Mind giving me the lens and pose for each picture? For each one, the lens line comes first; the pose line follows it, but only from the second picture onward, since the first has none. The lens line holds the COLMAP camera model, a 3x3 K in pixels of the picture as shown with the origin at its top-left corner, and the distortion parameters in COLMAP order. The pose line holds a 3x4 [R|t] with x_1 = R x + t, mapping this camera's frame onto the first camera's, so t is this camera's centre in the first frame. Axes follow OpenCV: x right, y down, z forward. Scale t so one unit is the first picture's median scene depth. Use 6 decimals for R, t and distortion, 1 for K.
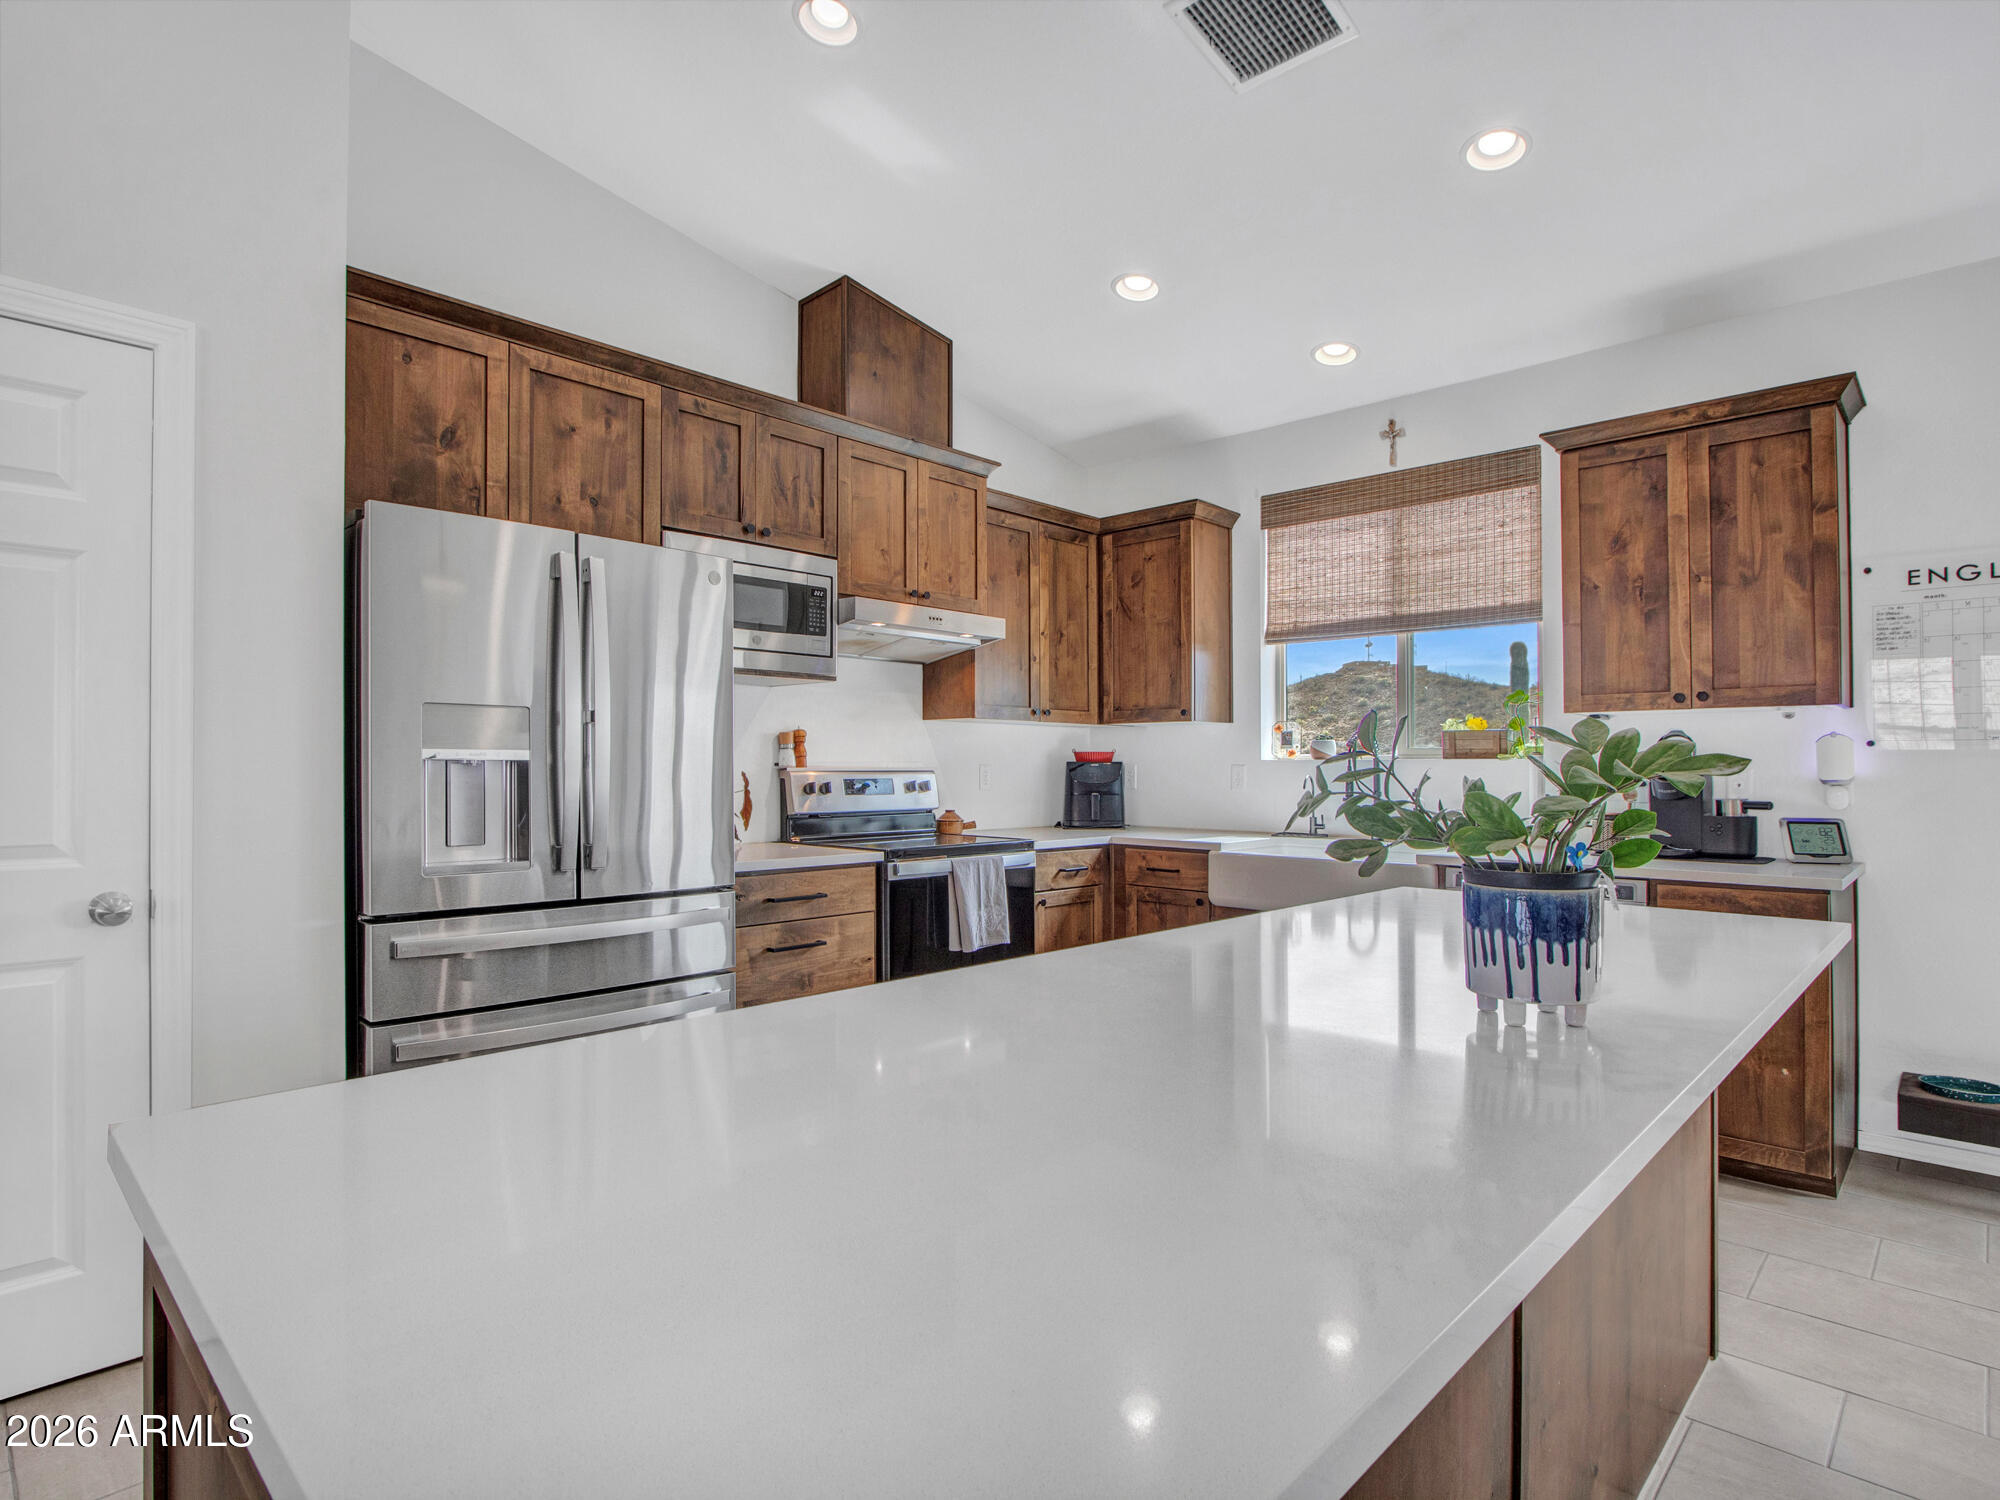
lens RADIAL K [[1055.5, 0, 1031.4], [0, 1055.5, 760.9], [0, 0, 1]] dist [-0.027534, 0.008454]
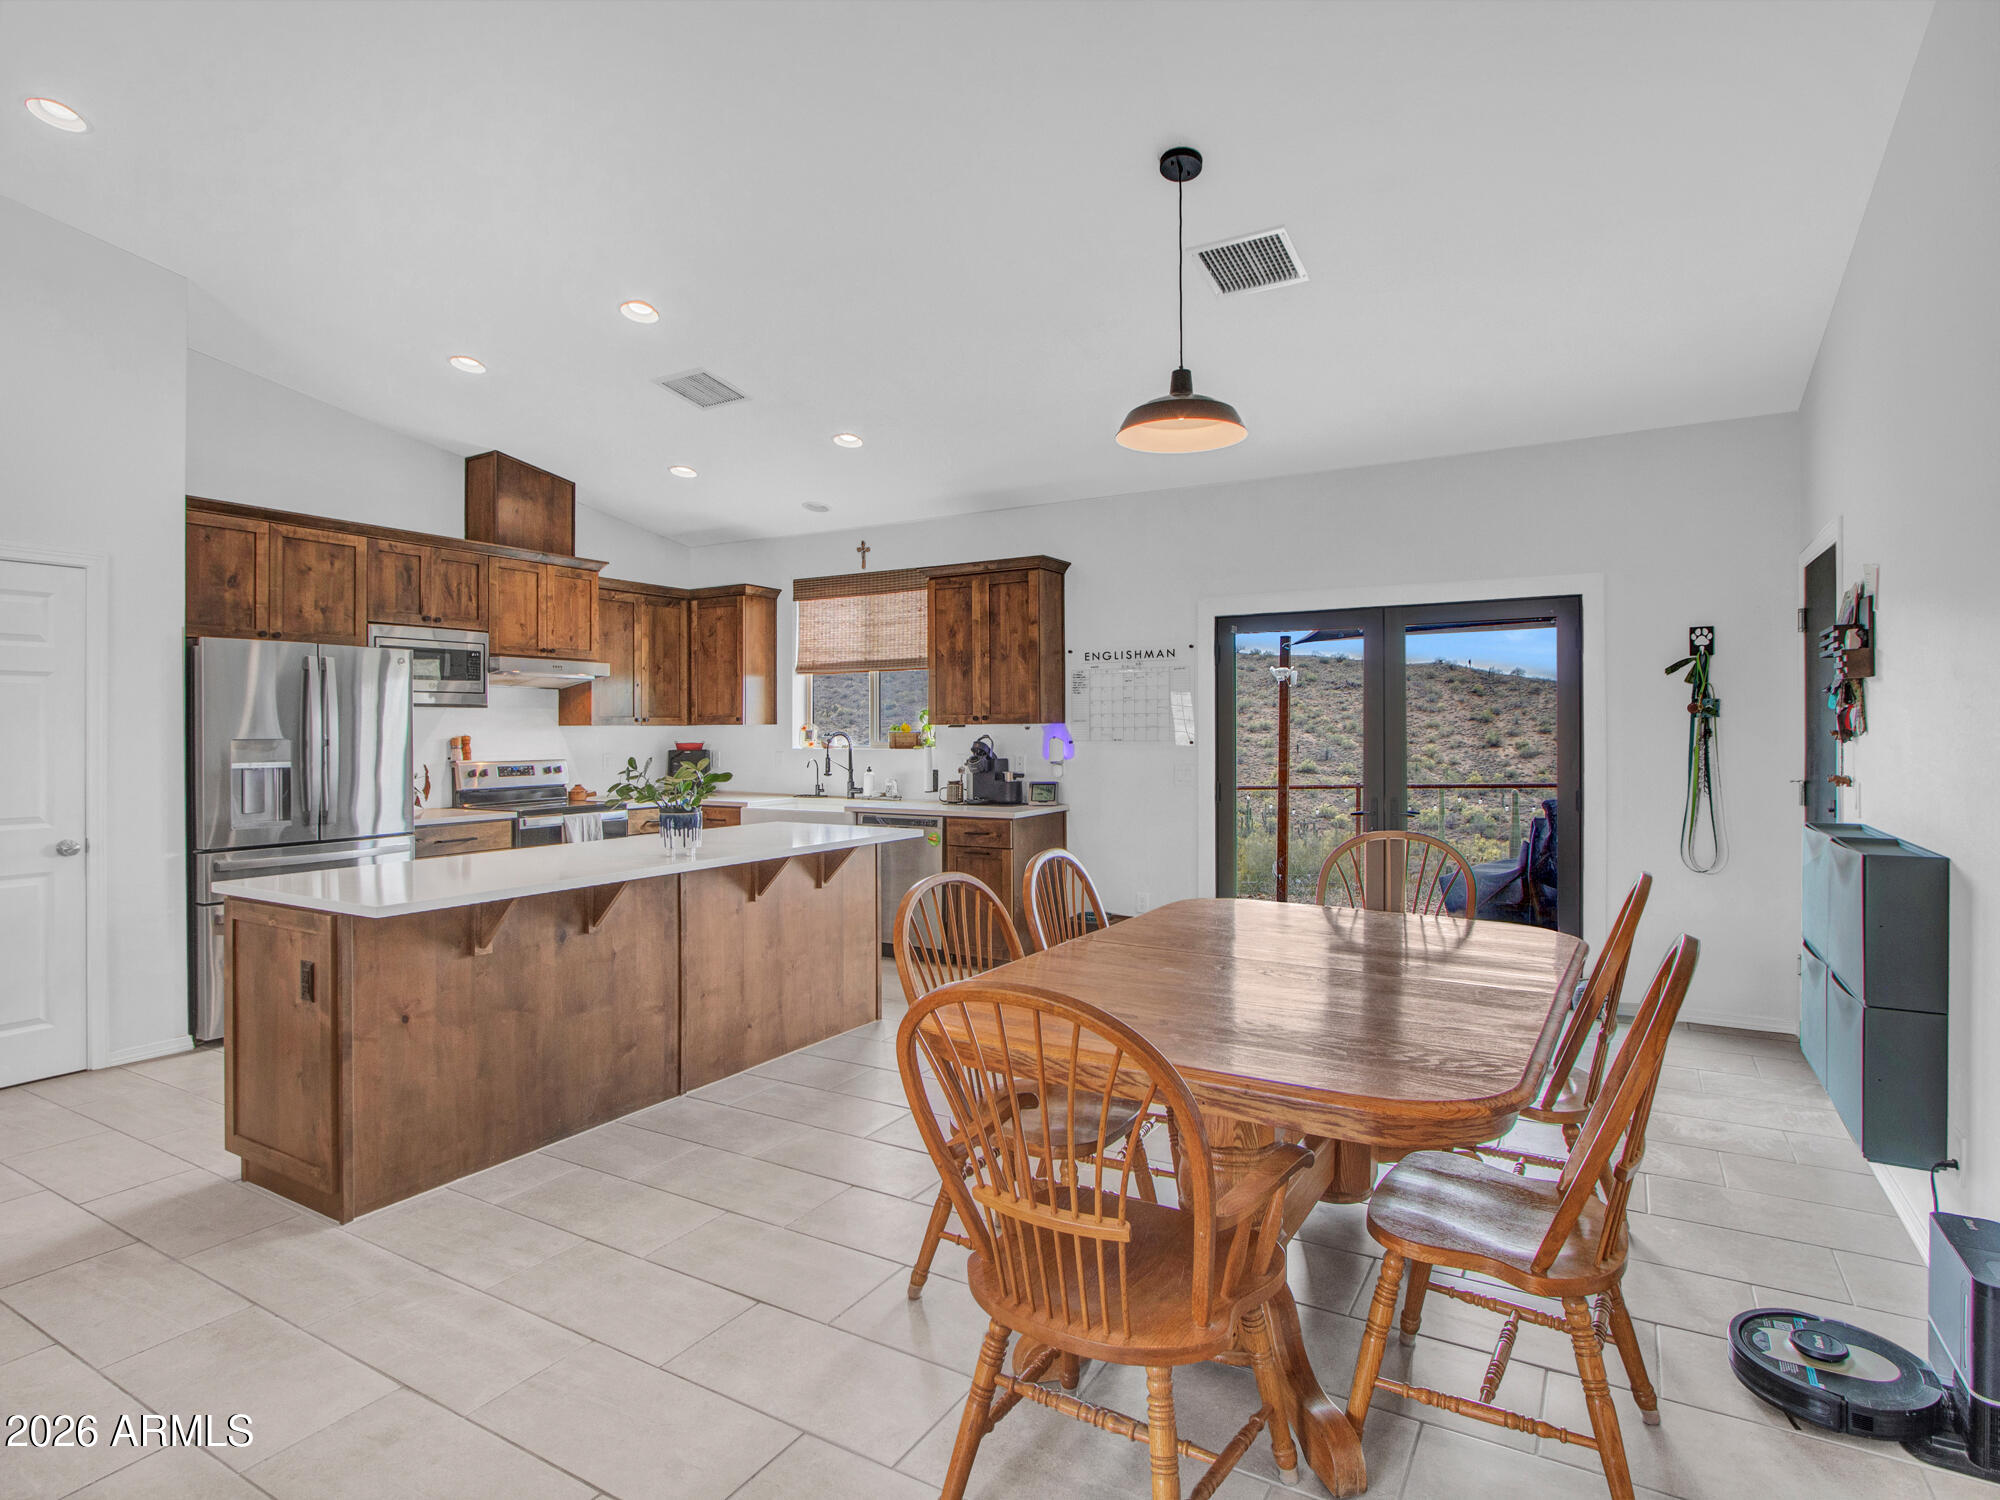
lens RADIAL K [[1055.5, 0, 1039.7], [0, 1055.5, 706.6], [0, 0, 1]] dist [-0.027534, 0.008454]
pose [[0.971335, -0.004025, 0.237679, 0.239130], [0.007949, 0.999847, -0.015552, -0.043246], [-0.237580, 0.016996, 0.971219, -0.710758]]
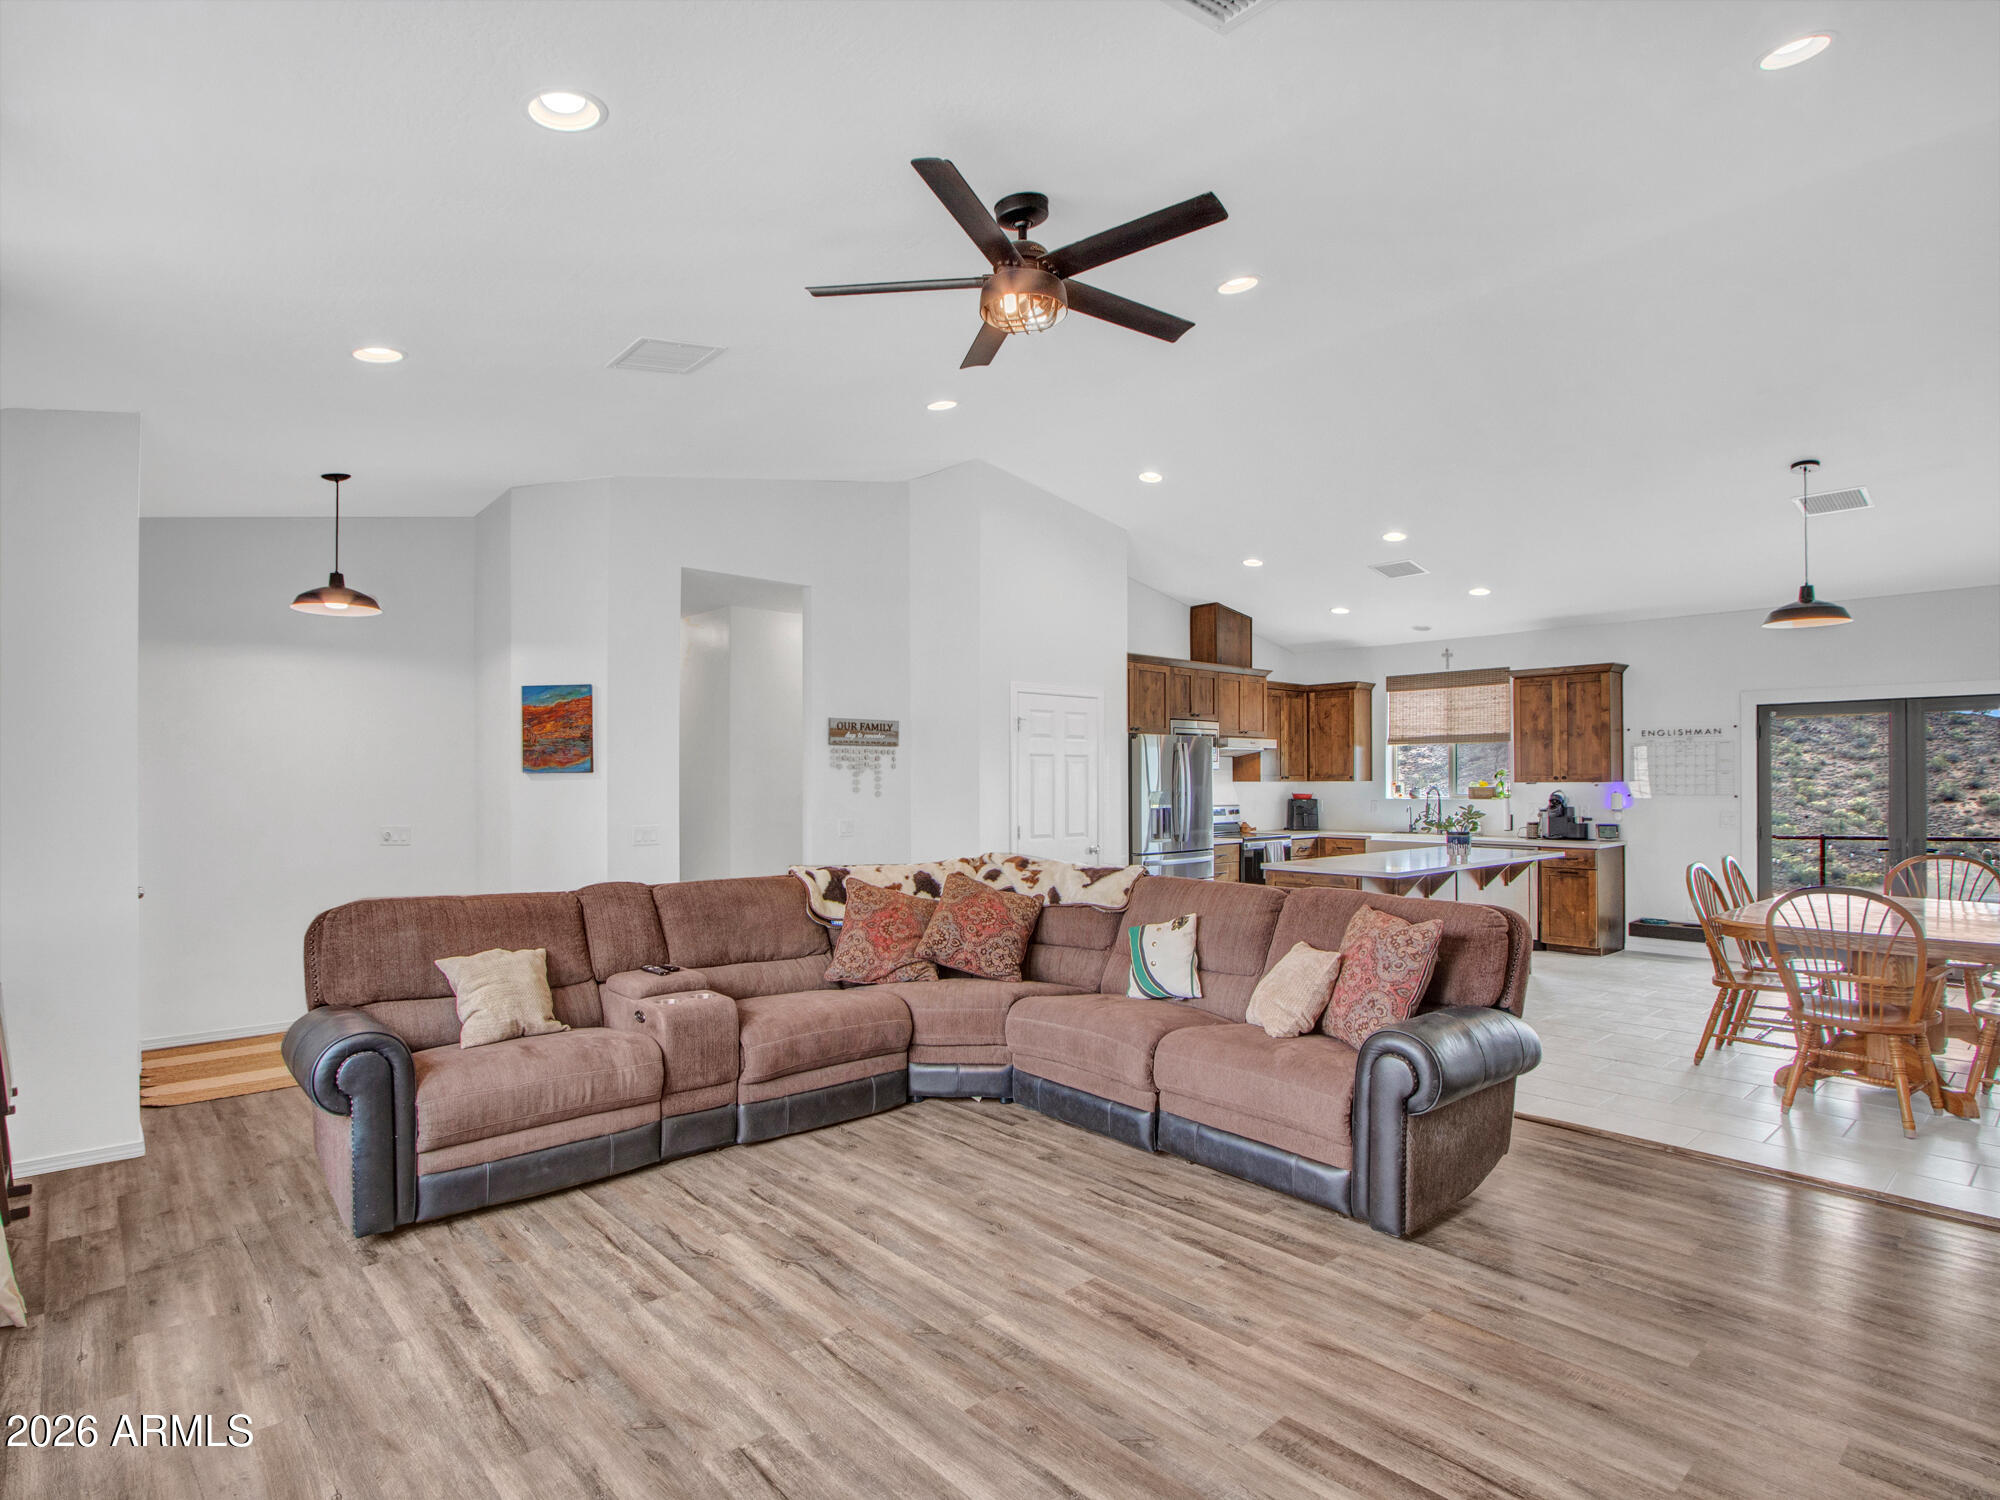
lens RADIAL K [[1055.5, 0, 1035.3], [0, 1055.5, 782.3], [0, 0, 1]] dist [-0.027534, 0.008454]
pose [[0.997317, -0.005630, -0.072982, -0.408823], [0.006261, 0.999945, 0.008426, -0.067634], [0.072931, -0.008860, 0.997298, -1.436778]]
